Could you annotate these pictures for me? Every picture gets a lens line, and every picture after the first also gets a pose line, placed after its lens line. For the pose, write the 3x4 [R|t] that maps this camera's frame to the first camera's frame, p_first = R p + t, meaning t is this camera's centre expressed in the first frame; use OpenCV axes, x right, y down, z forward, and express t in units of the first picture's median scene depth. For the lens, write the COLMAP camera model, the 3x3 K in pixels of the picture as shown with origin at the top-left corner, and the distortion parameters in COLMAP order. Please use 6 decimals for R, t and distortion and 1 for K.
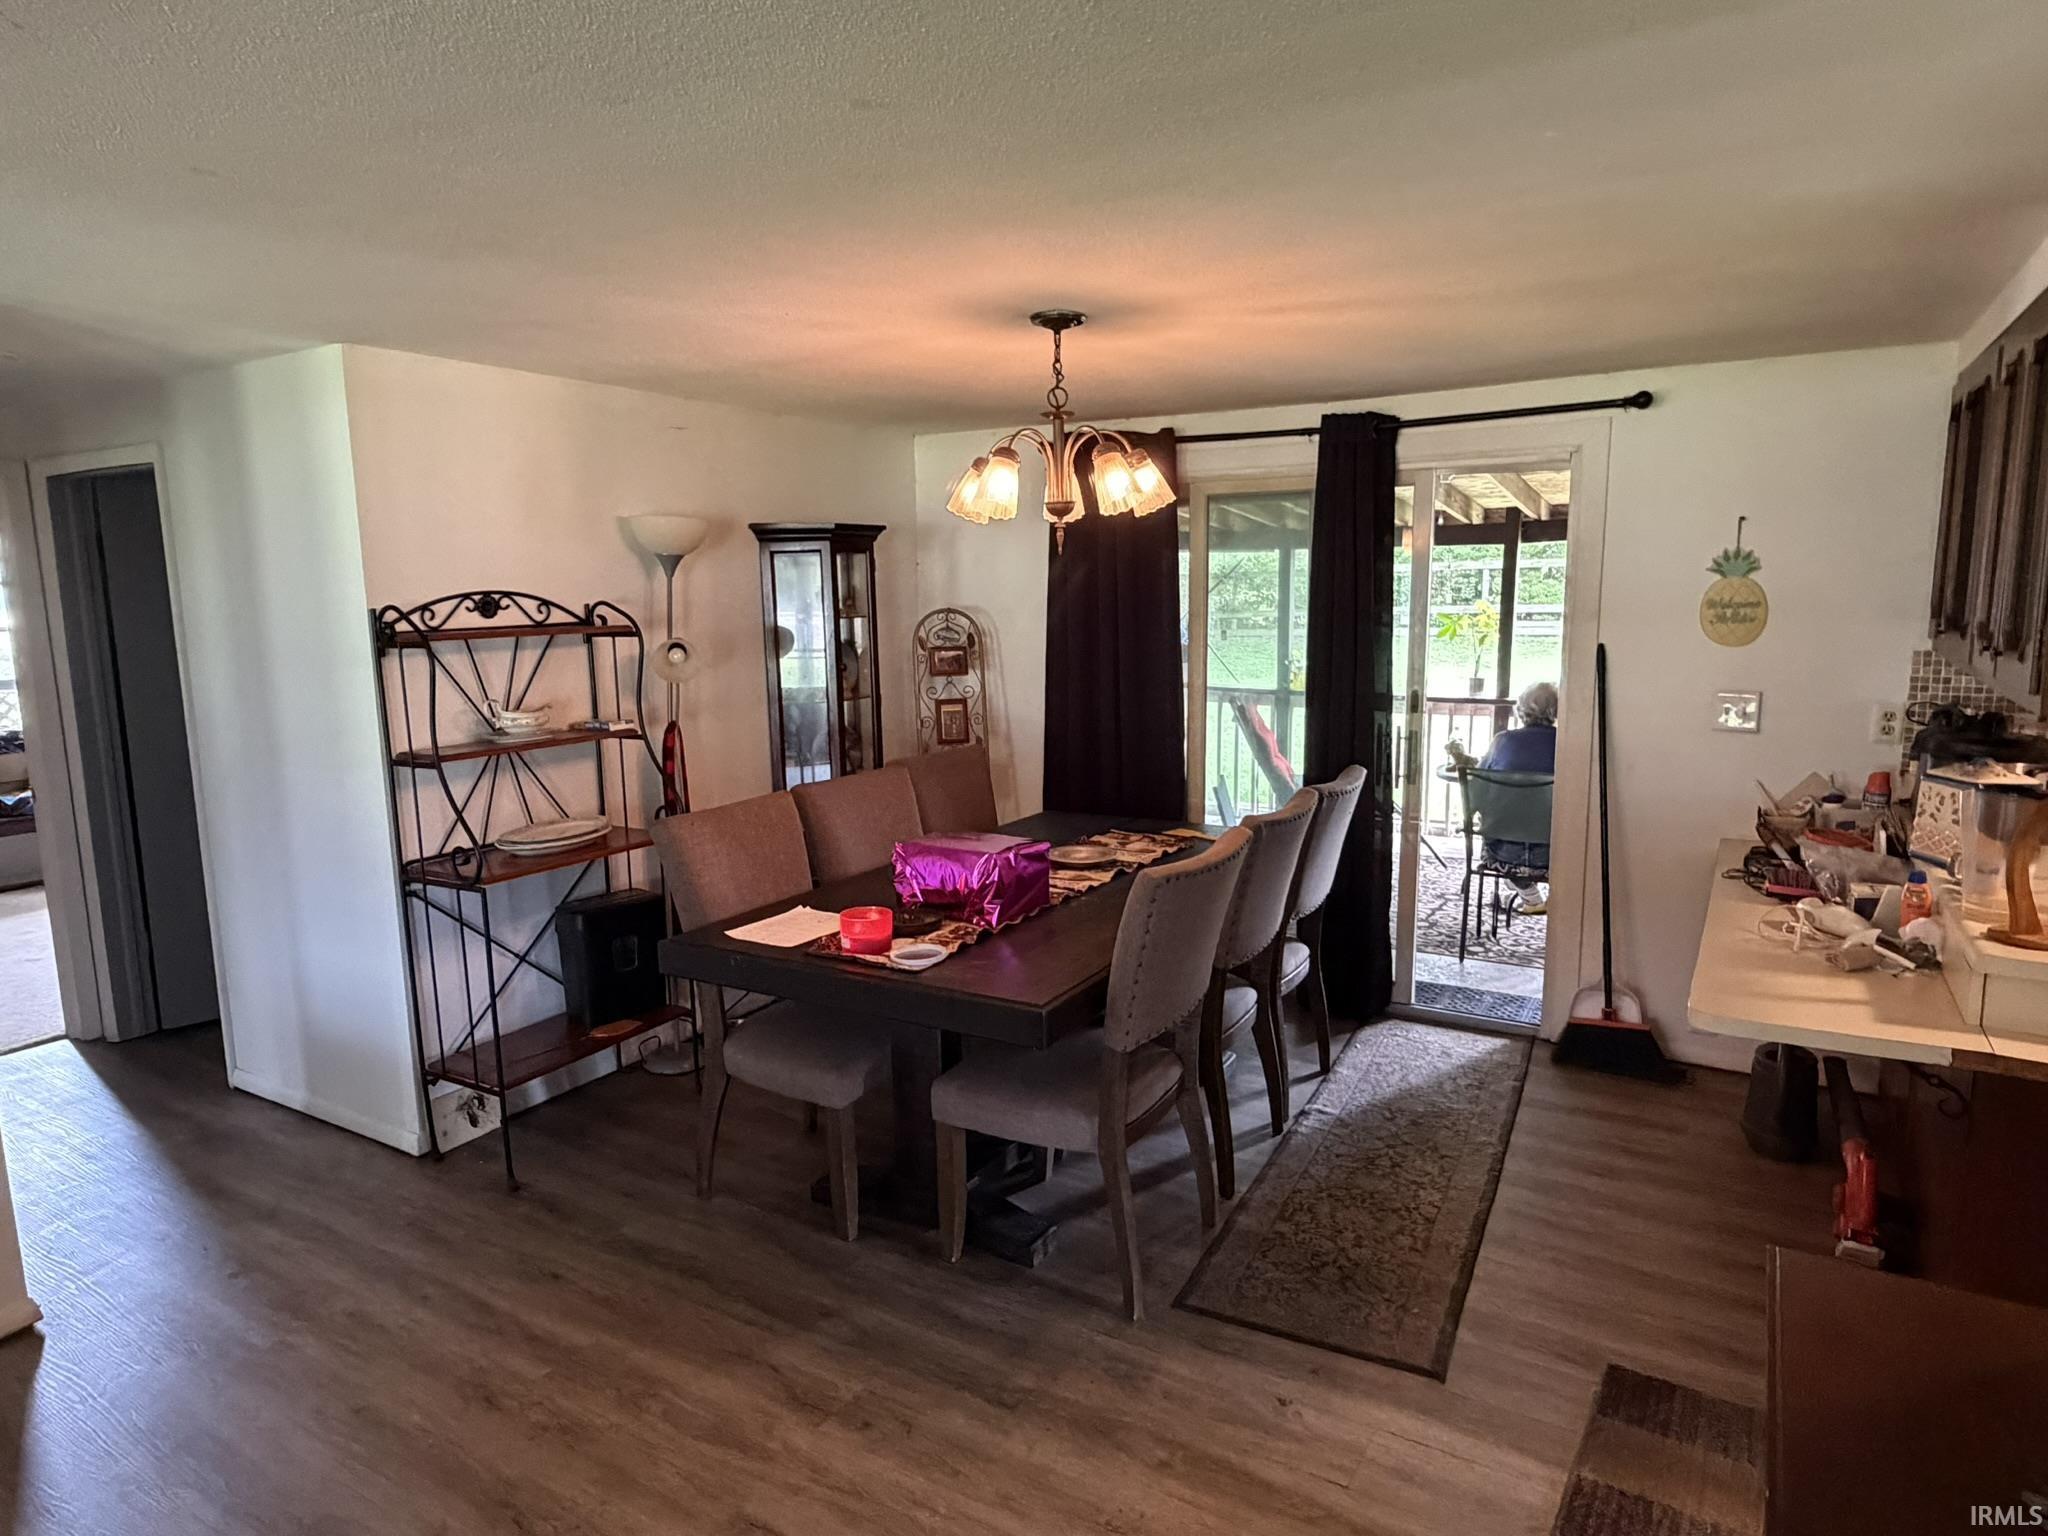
lens RADIAL K [[1212.9, 0, 1022.6], [0, 1212.9, 772.2], [0, 0, 1]] dist [-0.008972, 0.000221]
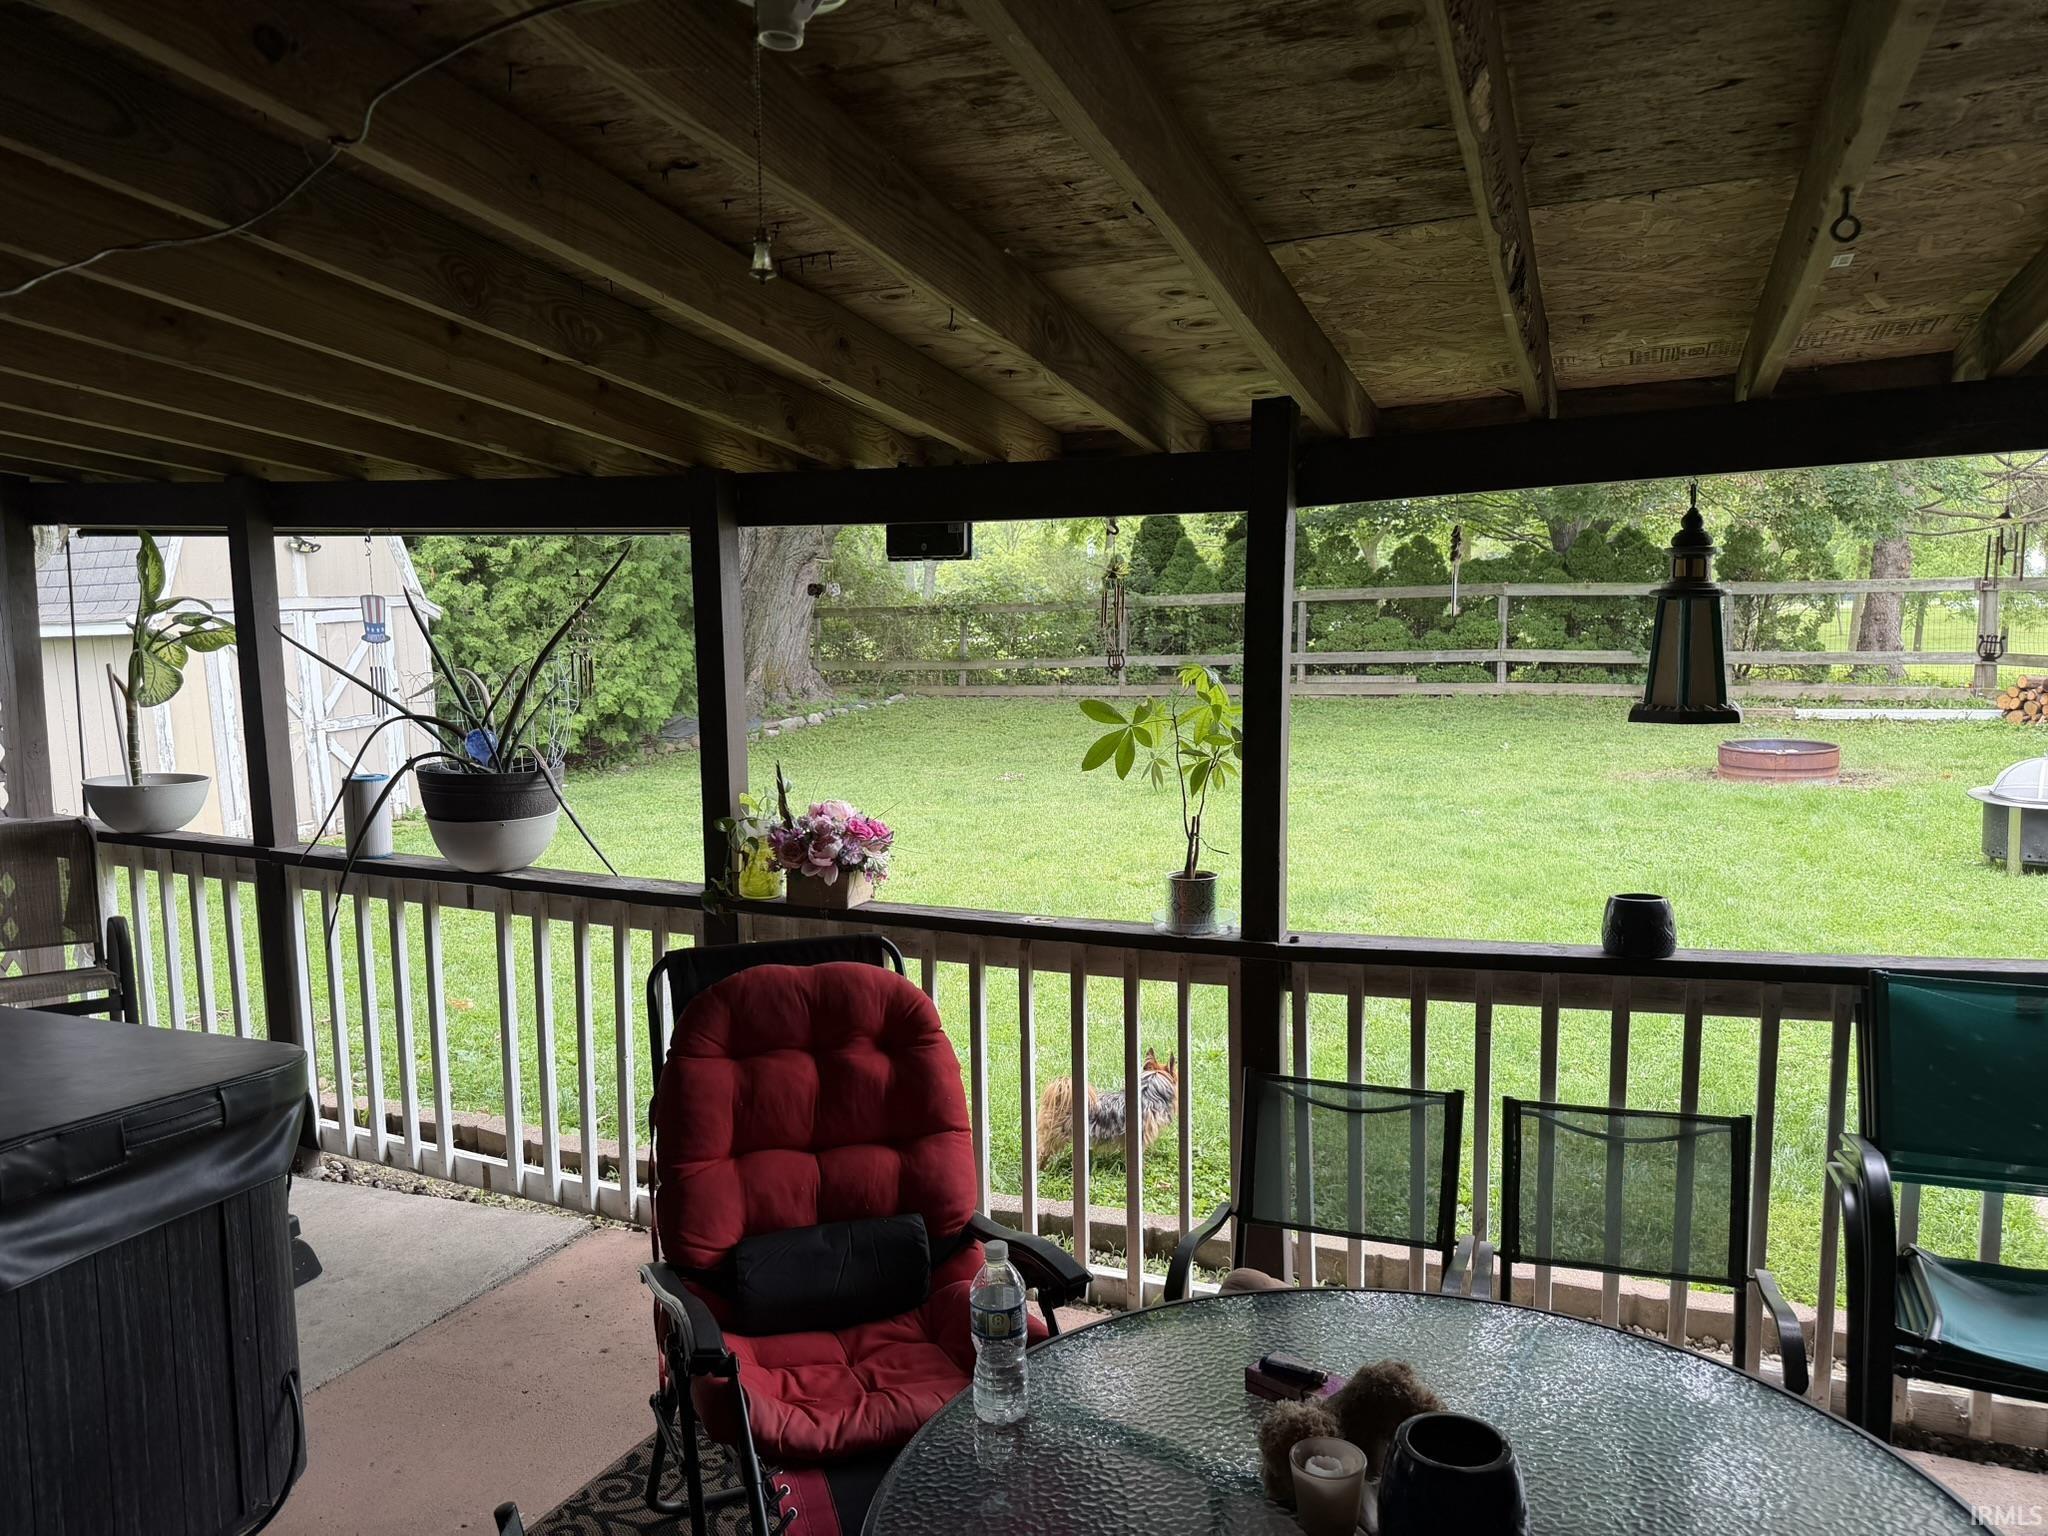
lens RADIAL K [[1463.0, 0, 1020.1], [0, 1463.0, 771.4], [0, 0, 1]] dist [0.031166, -0.041875]
pose [[0.987120, -0.015503, 0.159230, 0.105222], [0.023862, 0.998428, -0.050715, -0.036386], [-0.158193, 0.053861, 0.985938, 0.237601]]
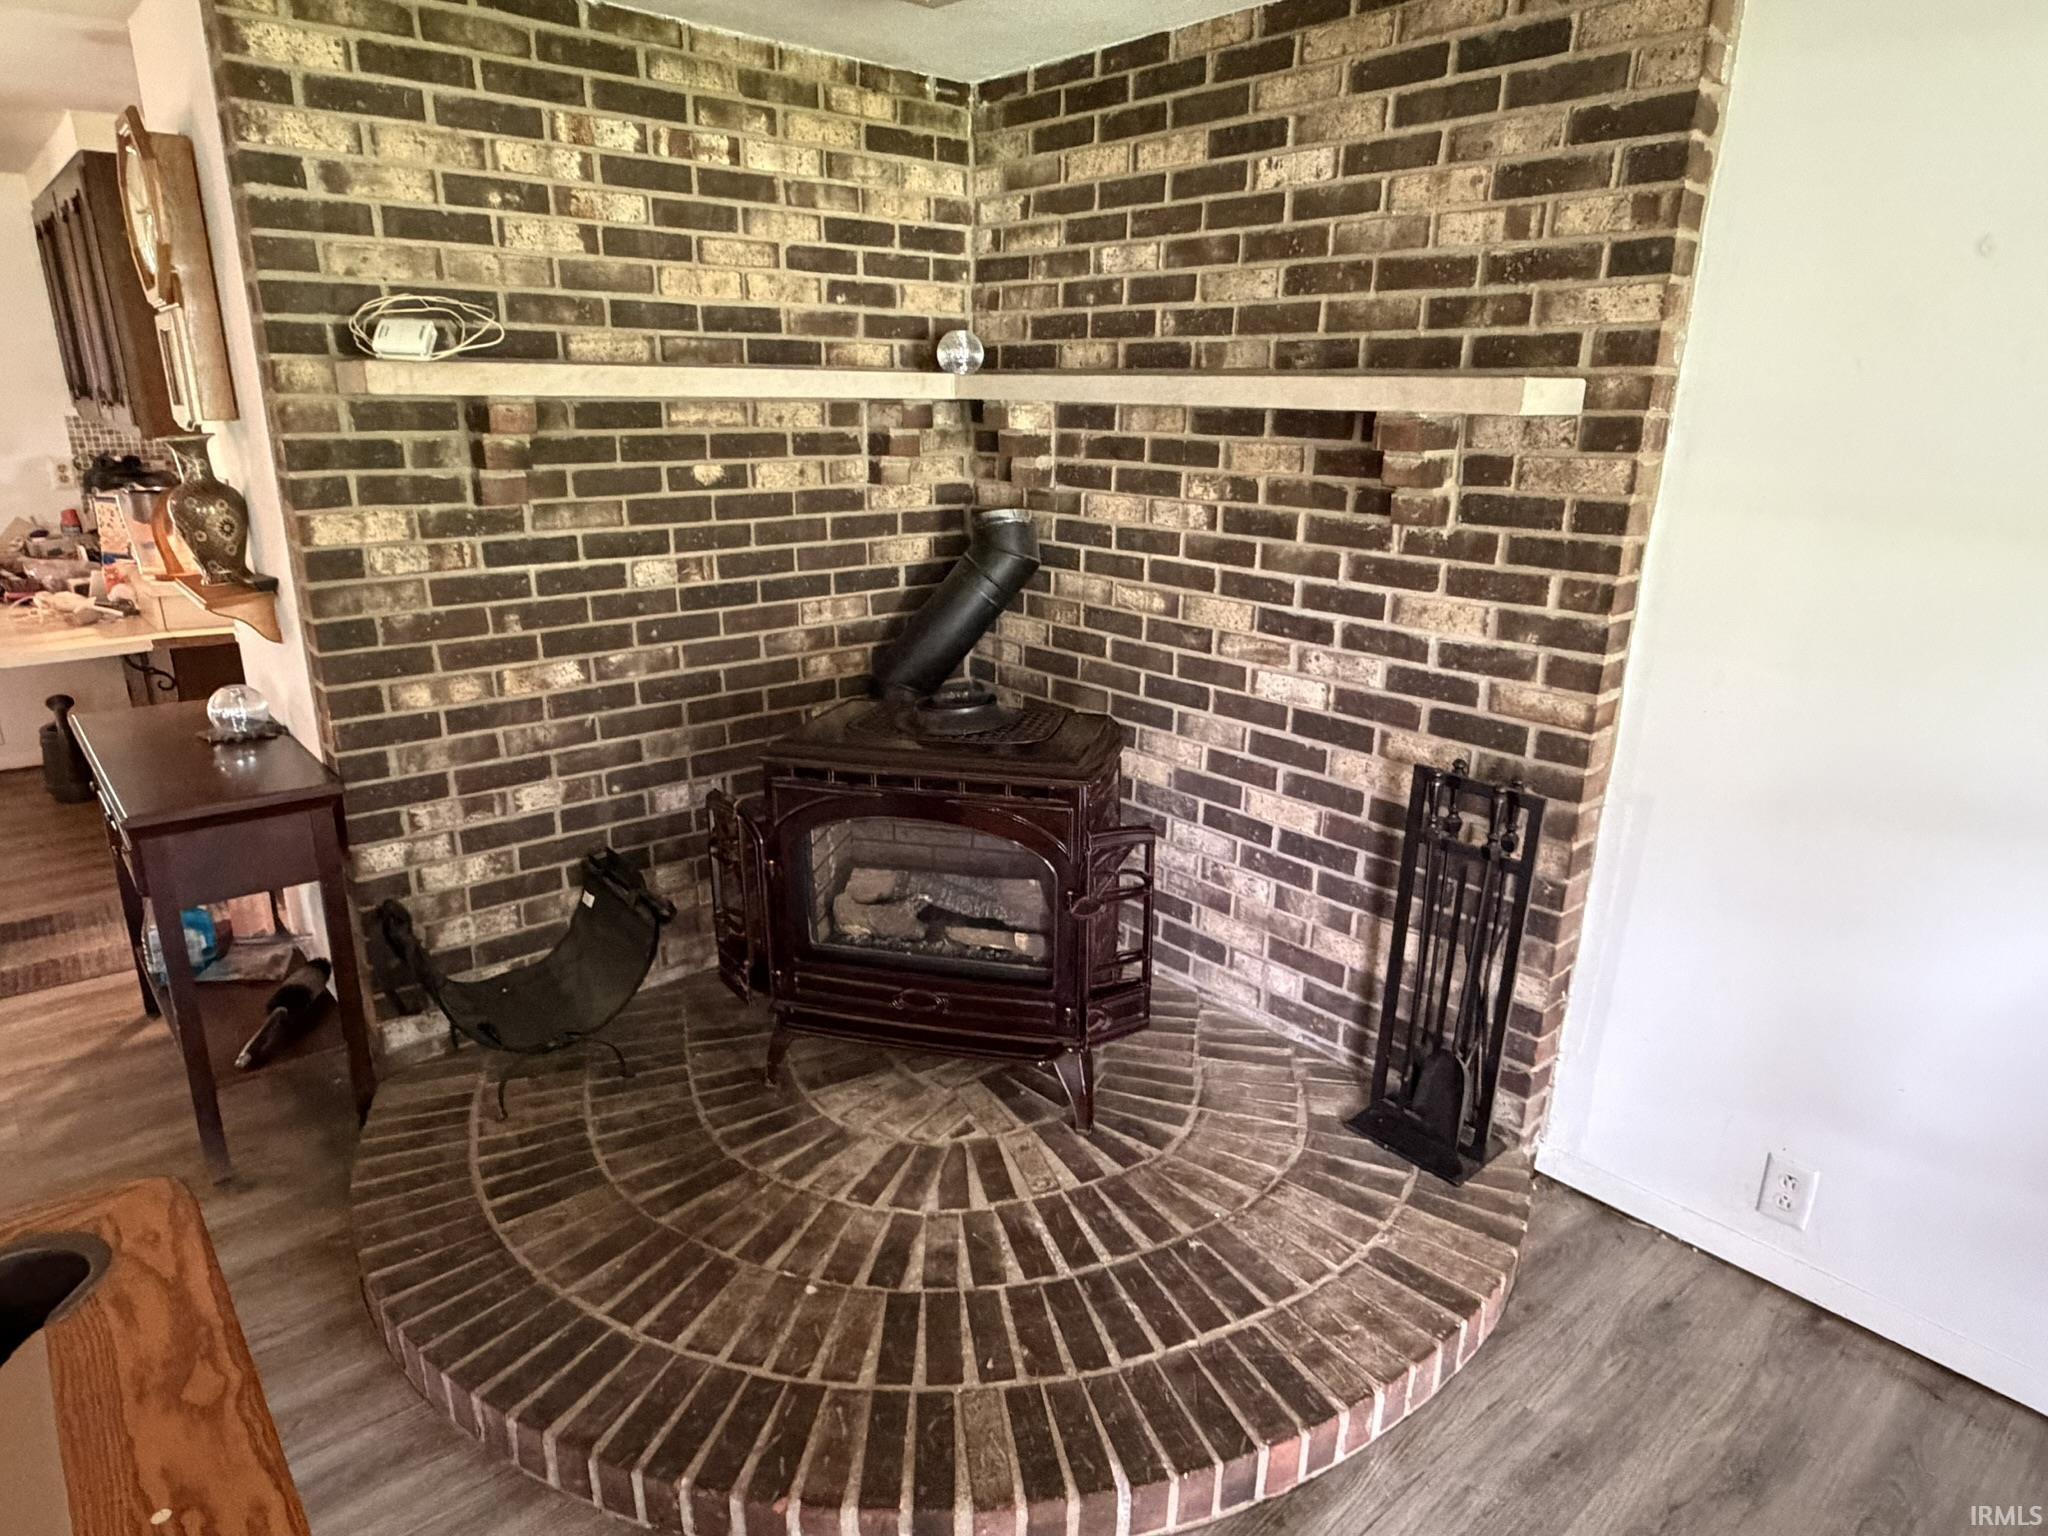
lens RADIAL K [[1212.9, 0, 1022.3], [0, 1212.9, 775.1], [0, 0, 1]] dist [-0.008972, 0.000221]
pose [[0.291762, -0.274266, 0.916326, -0.500389], [0.130533, 0.960462, 0.245914, 0.158201], [-0.947542, 0.047862, 0.316028, -0.717030]]
